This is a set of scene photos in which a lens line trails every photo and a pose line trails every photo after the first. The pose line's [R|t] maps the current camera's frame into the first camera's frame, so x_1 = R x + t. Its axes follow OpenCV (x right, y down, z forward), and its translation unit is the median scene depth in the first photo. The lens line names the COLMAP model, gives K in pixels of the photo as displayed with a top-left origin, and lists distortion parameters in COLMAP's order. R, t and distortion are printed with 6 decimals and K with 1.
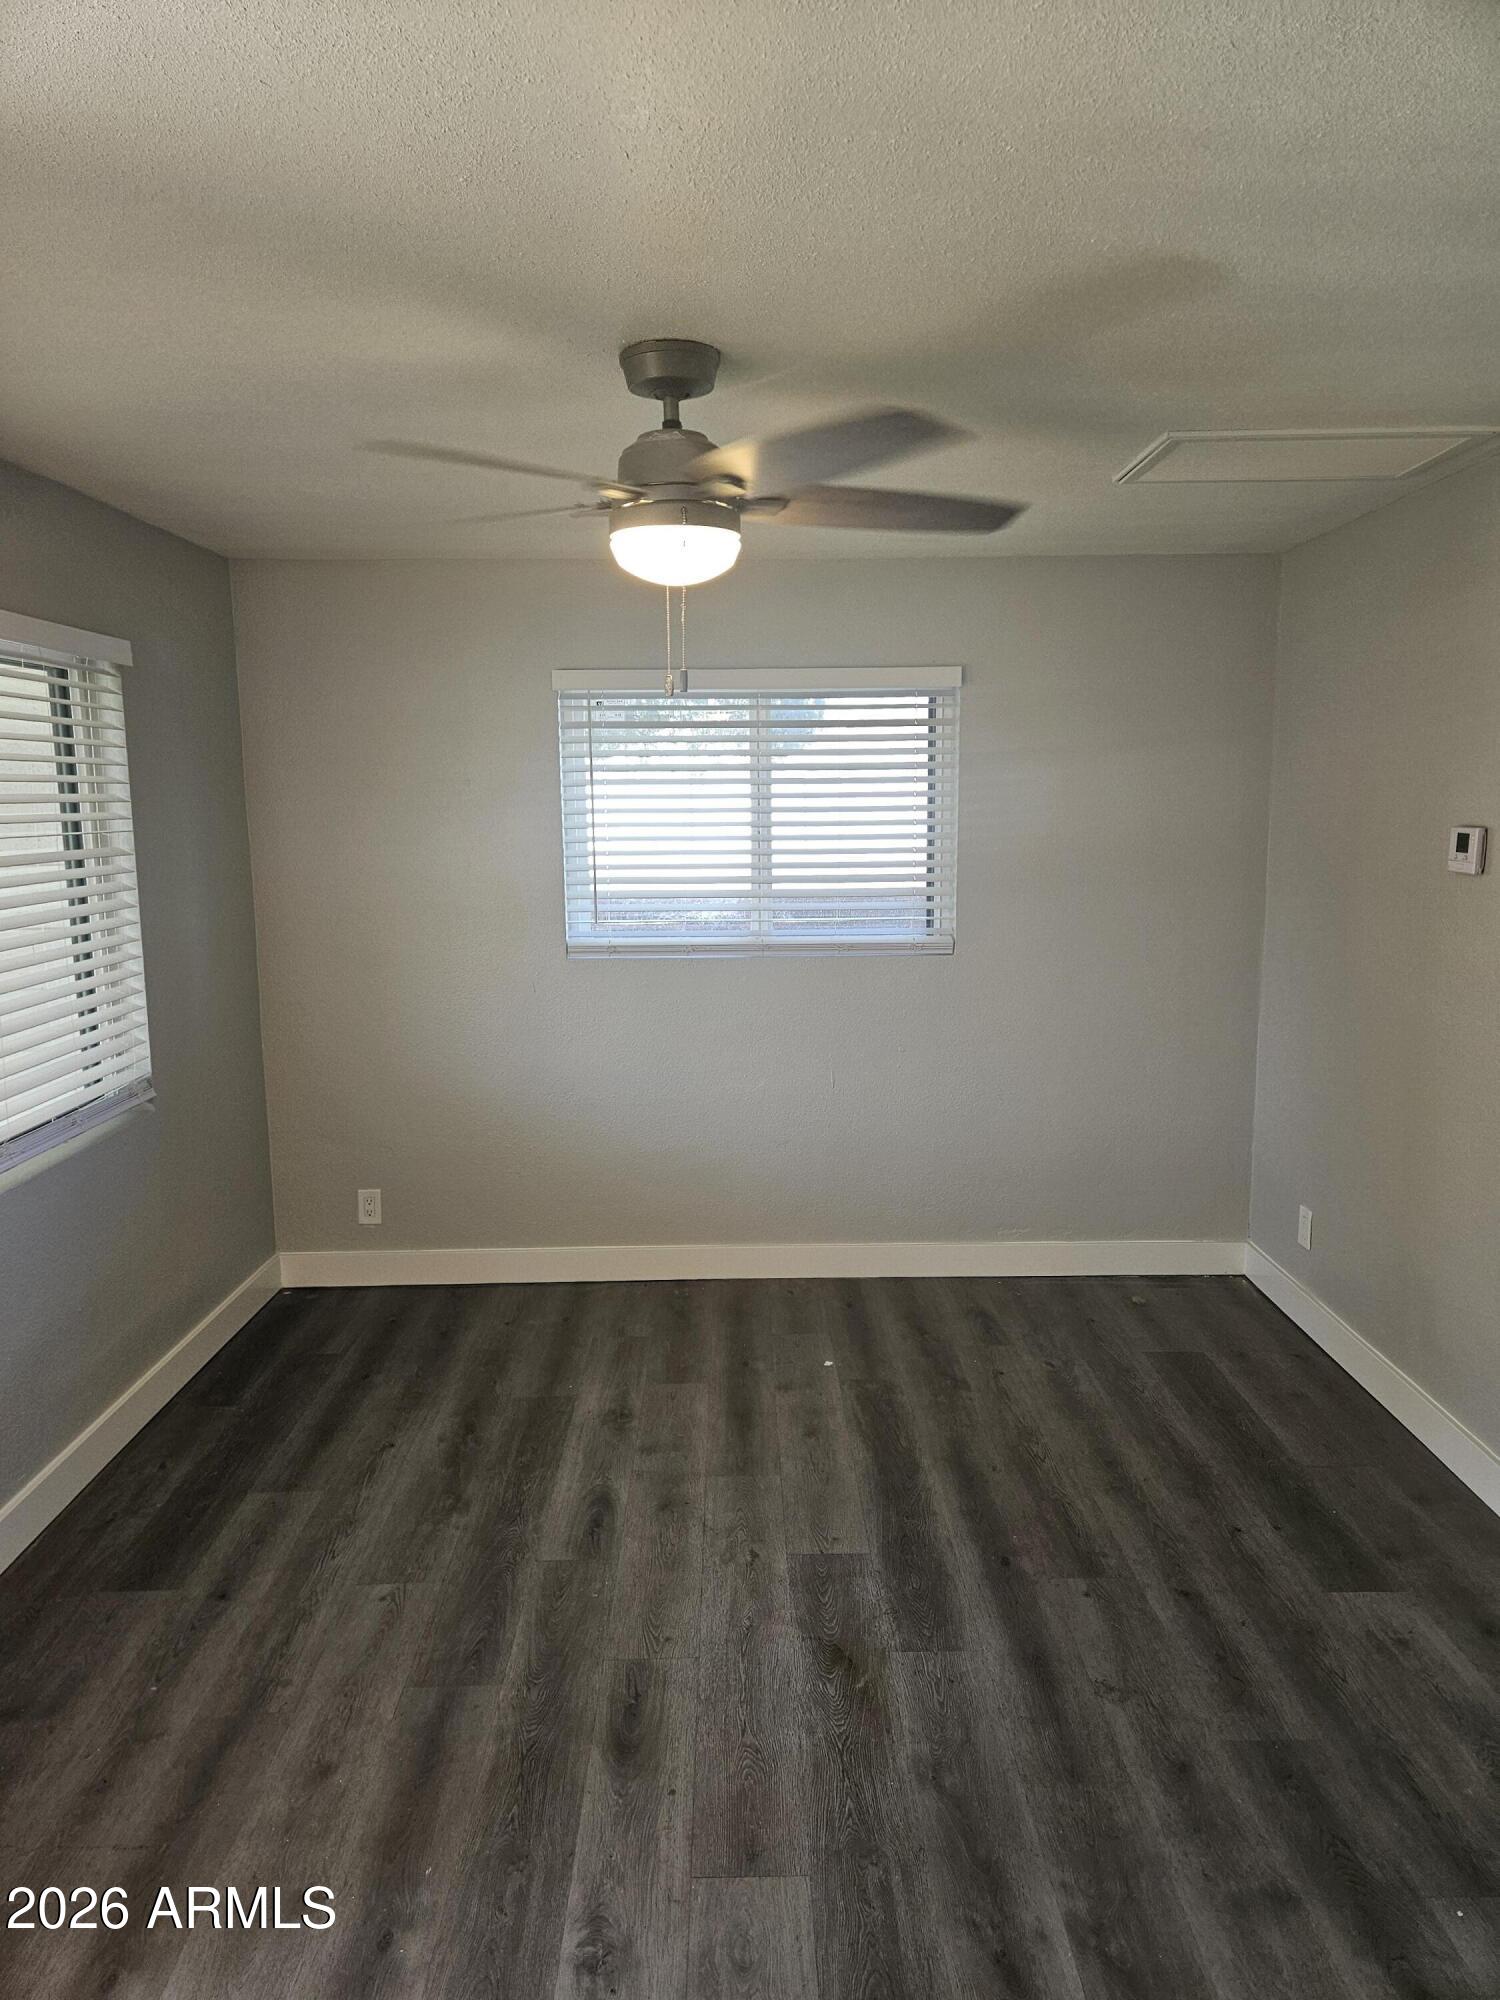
lens RADIAL K [[1330.8, 0, 750.0], [0, 1330.8, 1000.0], [0, 0, 1]] dist [0.006316, 0.000228]
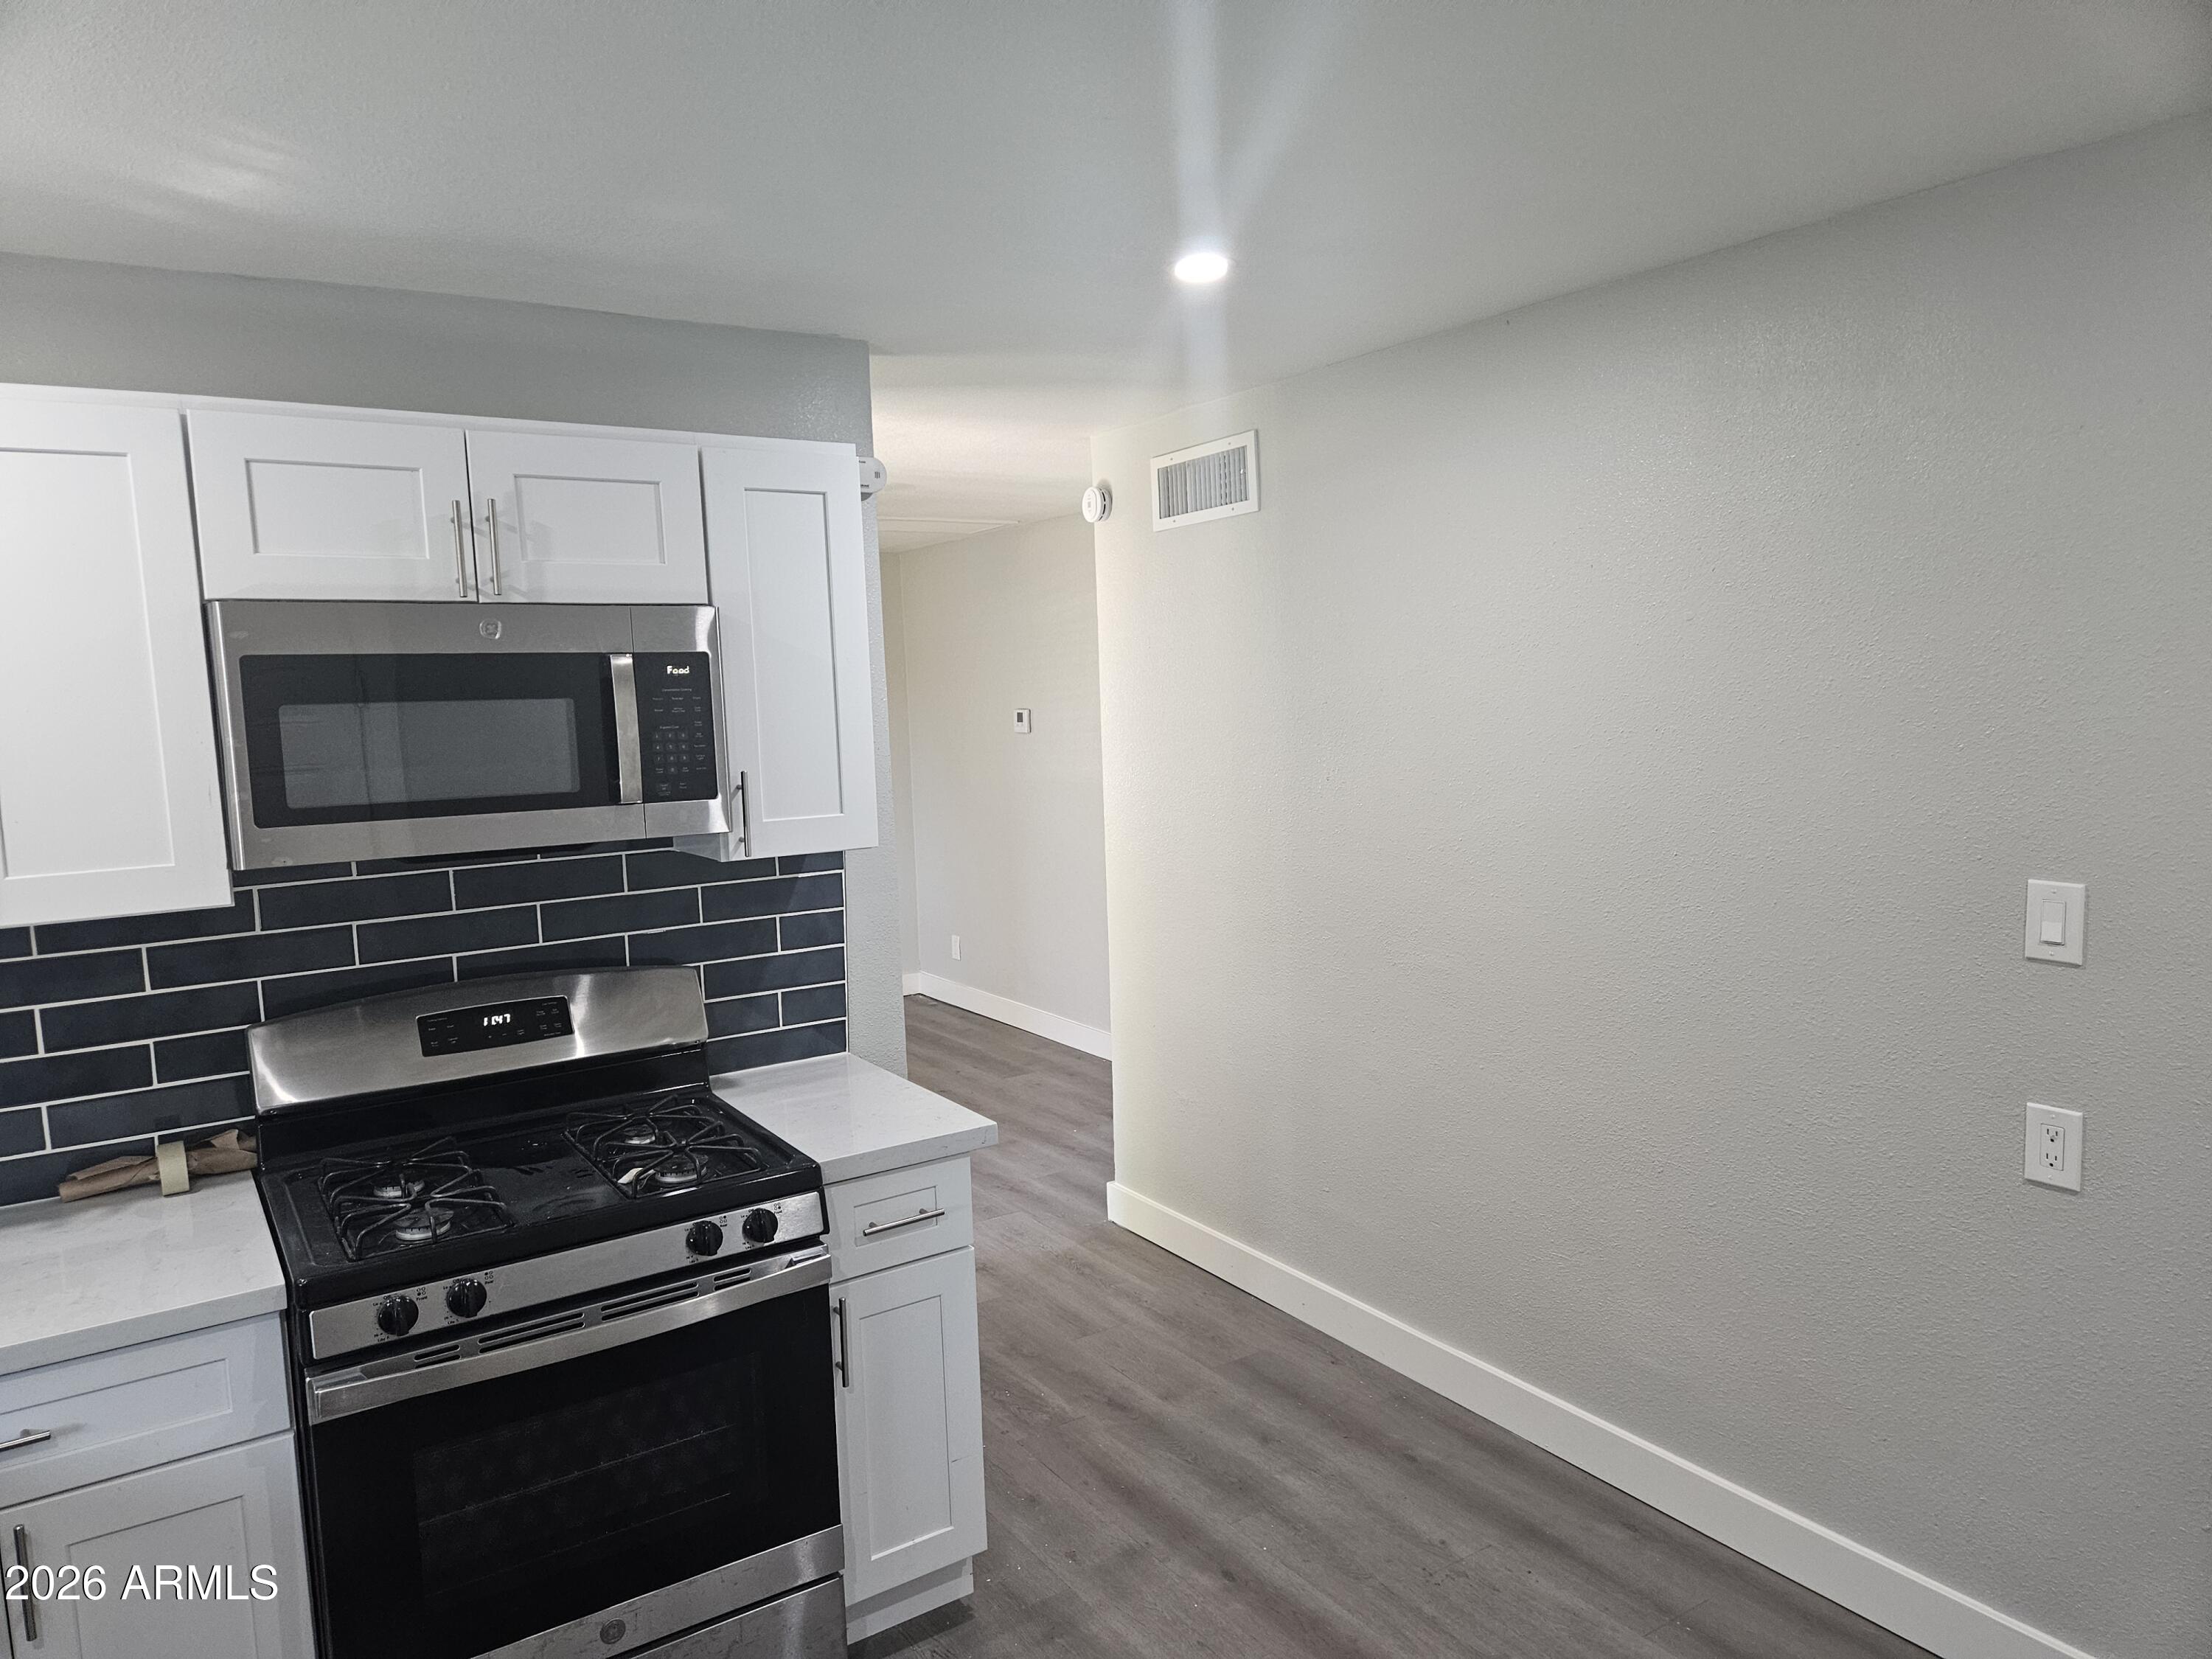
lens RADIAL K [[1471.9, 0, 1136.5], [0, 1471.9, 827.0], [0, 0, 1]] dist [0.006316, 0.000228]
pose [[0.825110, -0.076320, 0.559793, -0.628559], [0.109372, 0.993668, -0.025737, 0.133812], [-0.554284, 0.082462, 0.828233, -1.008176]]
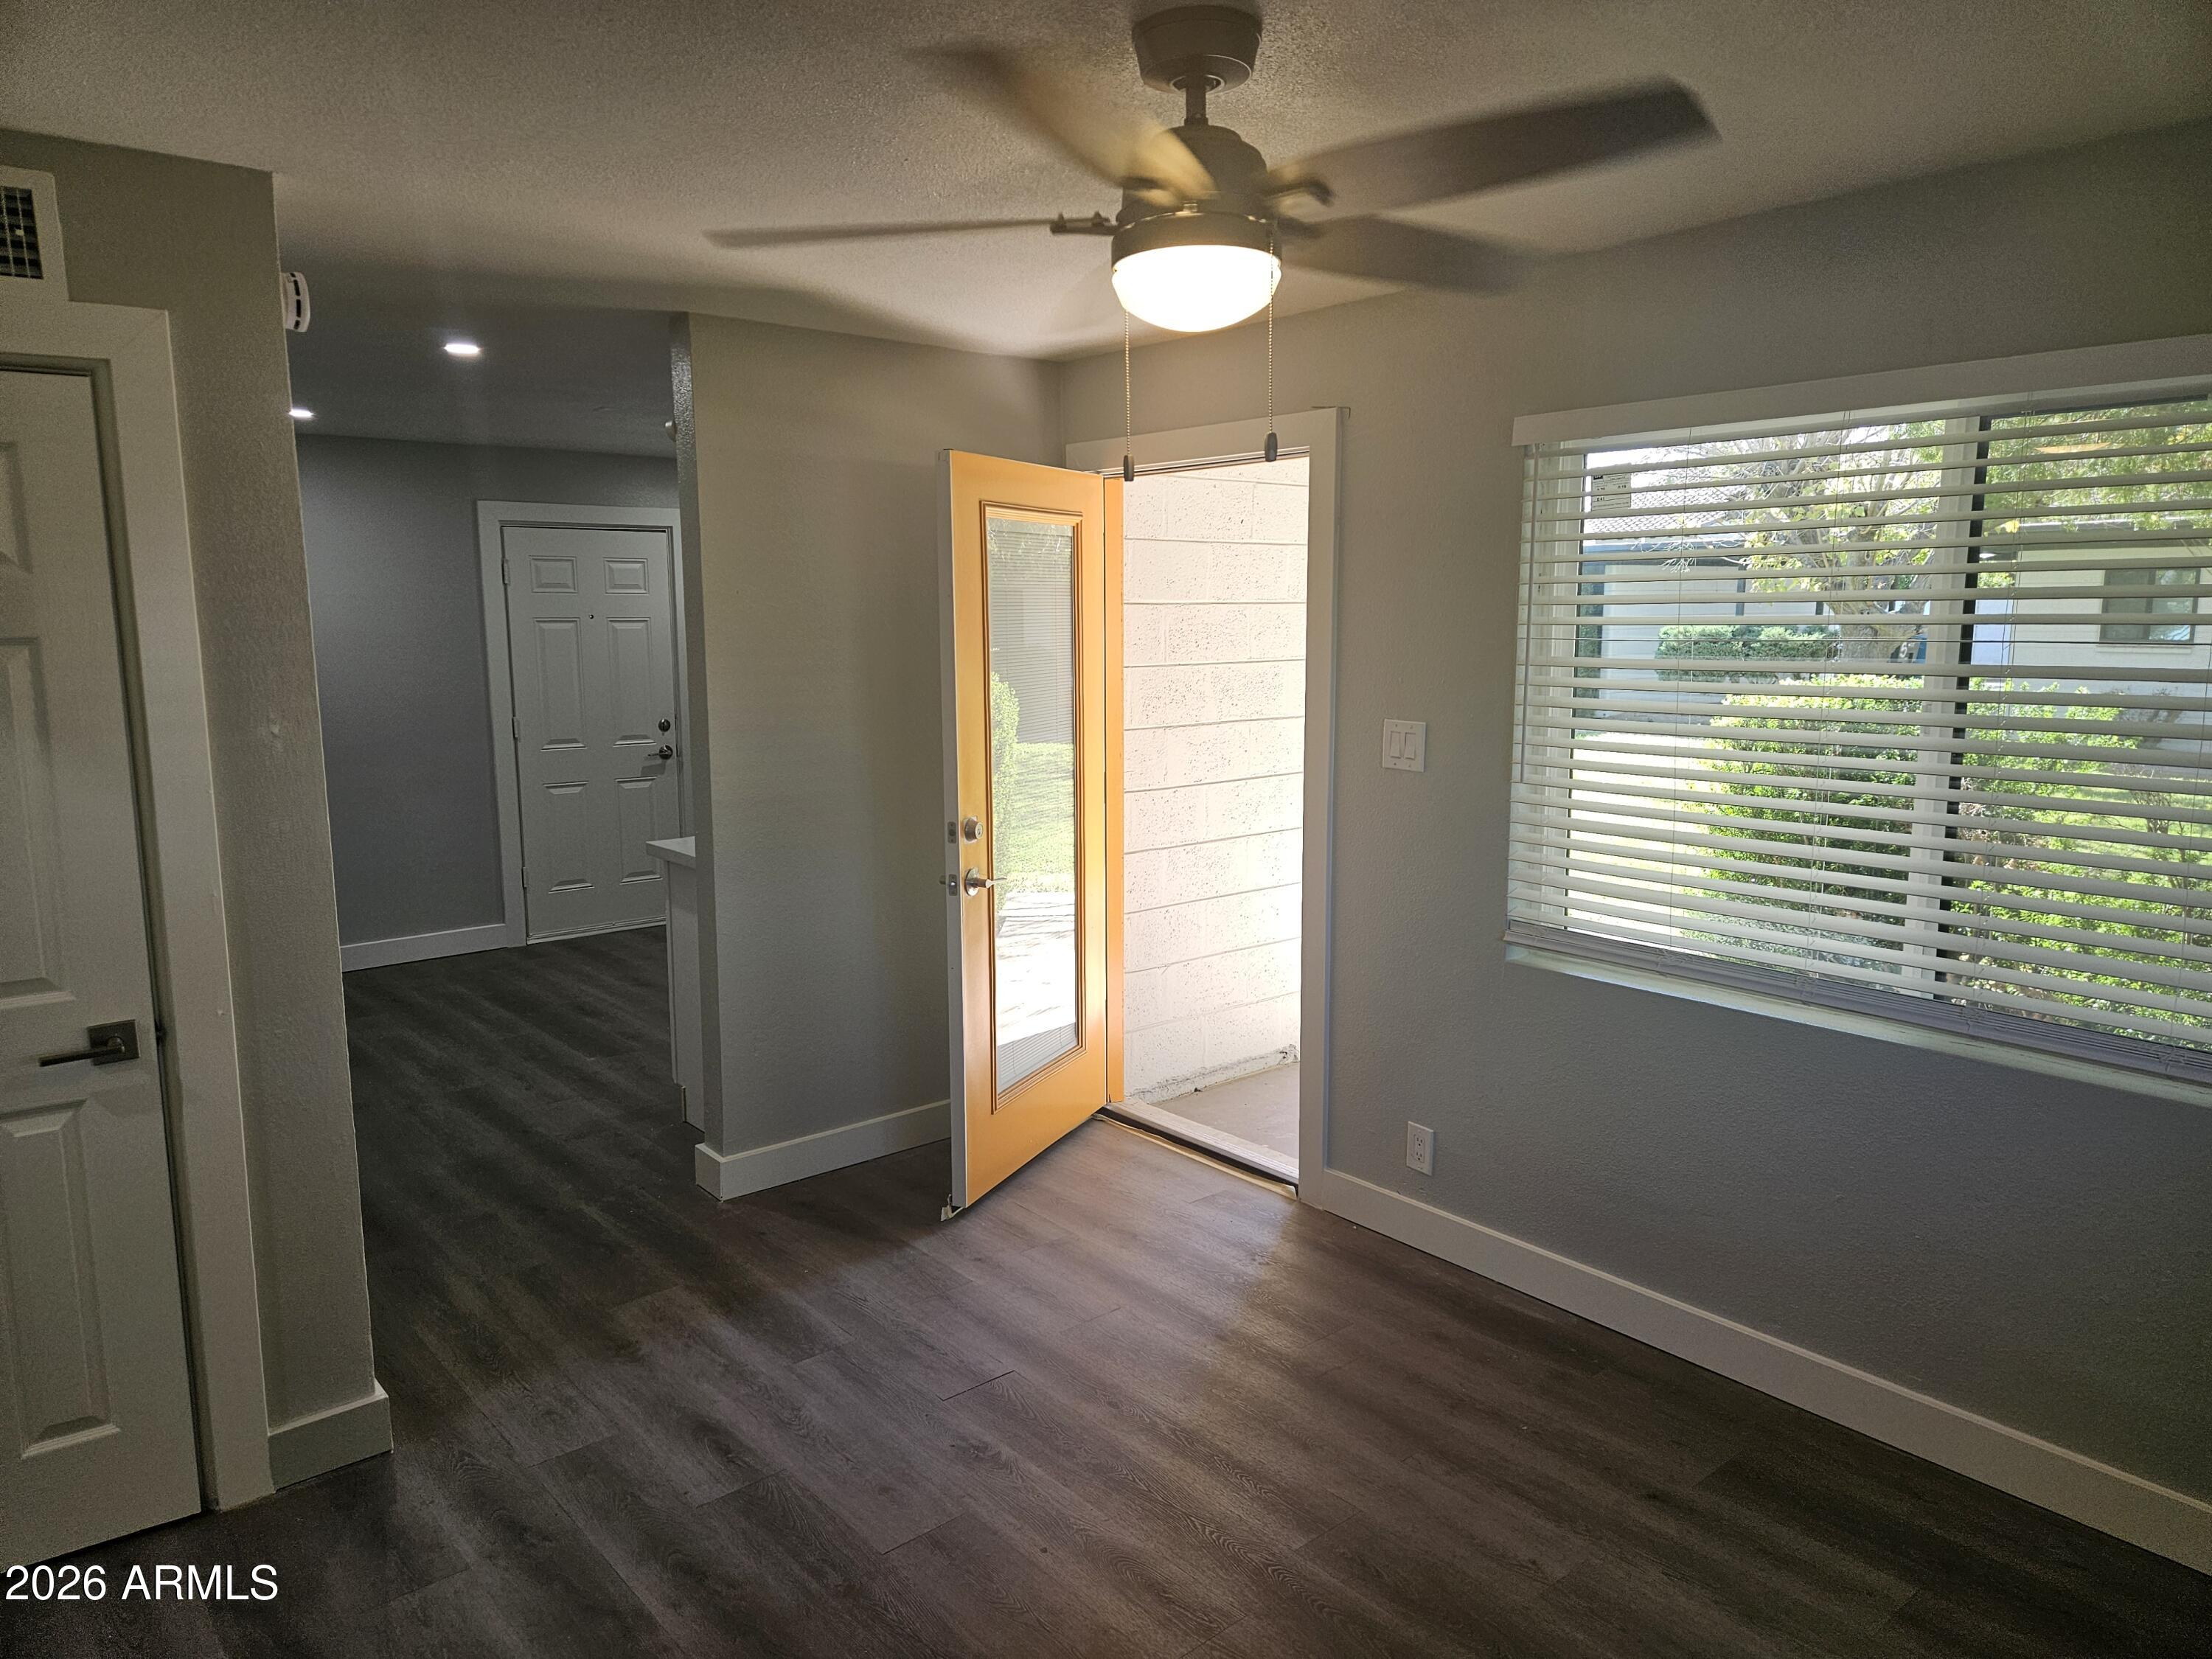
lens RADIAL K [[1471.9, 0, 1136.5], [0, 1471.9, 827.0], [0, 0, 1]] dist [0.006316, 0.000228]
pose [[-0.752923, 0.107741, -0.649229, 0.459266], [-0.089867, 0.960435, 0.263607, -0.214211], [0.651944, 0.256820, -0.713451, 1.362784]]
